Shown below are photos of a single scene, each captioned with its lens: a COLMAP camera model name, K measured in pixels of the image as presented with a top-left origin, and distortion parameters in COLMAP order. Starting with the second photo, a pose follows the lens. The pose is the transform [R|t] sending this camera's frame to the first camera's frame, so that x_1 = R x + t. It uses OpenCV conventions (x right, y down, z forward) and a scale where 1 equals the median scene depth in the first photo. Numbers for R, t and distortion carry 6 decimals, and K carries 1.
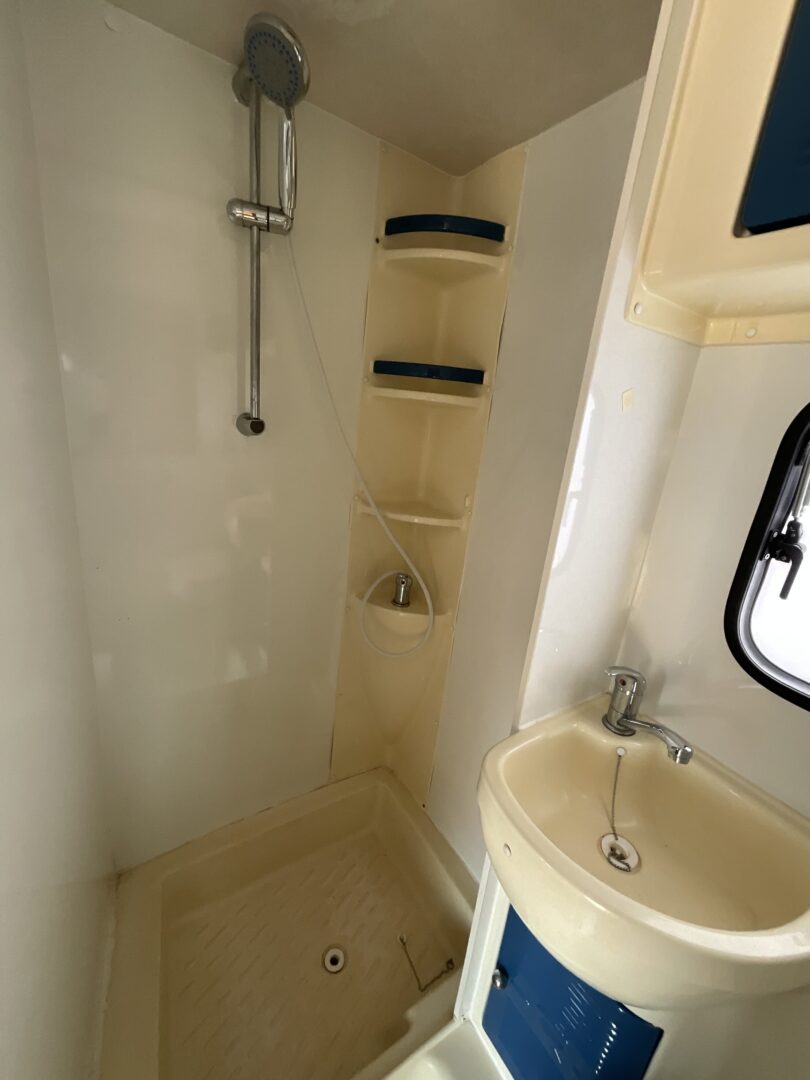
lens RADIAL K [[434.2, 0, 404.4], [0, 434.2, 541.1], [0, 0, 1]] dist [-0.001312, -0.000631]
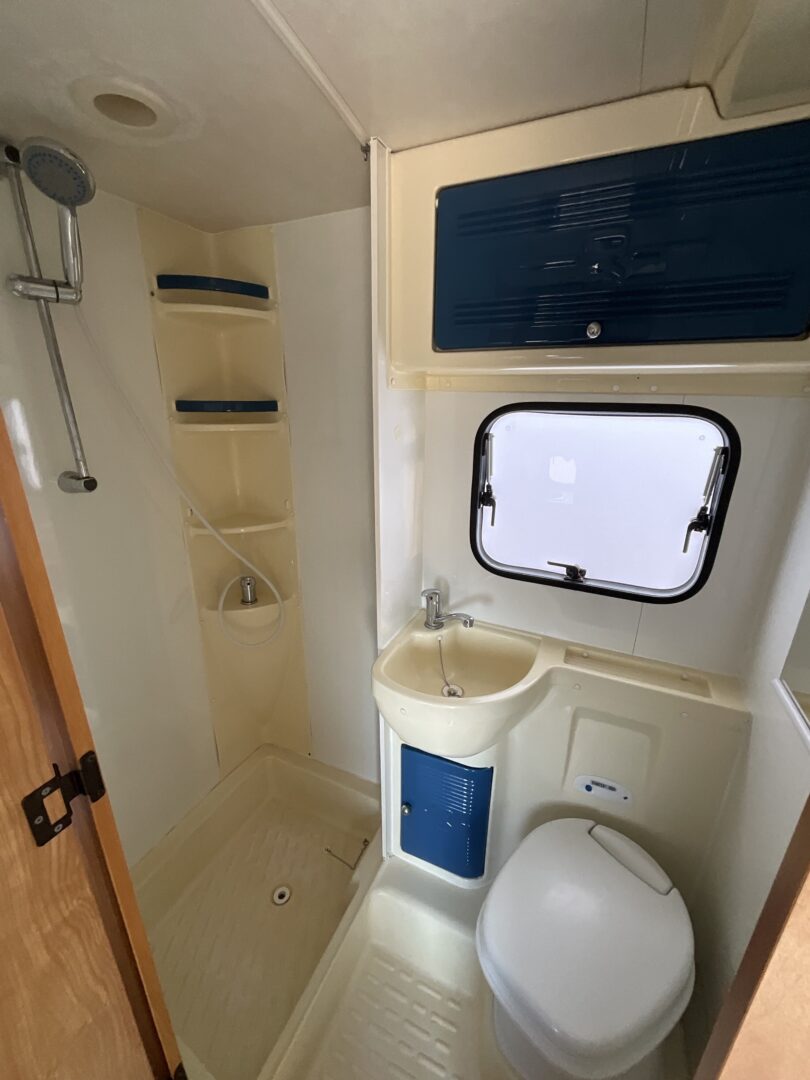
lens RADIAL K [[434.2, 0, 403.3], [0, 434.2, 539.3], [0, 0, 1]] dist [-0.001312, -0.000631]
pose [[0.842404, -0.259177, 0.472422, -0.221540], [0.230498, 0.965790, 0.118831, -0.080505], [-0.487058, 0.008788, 0.873325, -0.283377]]
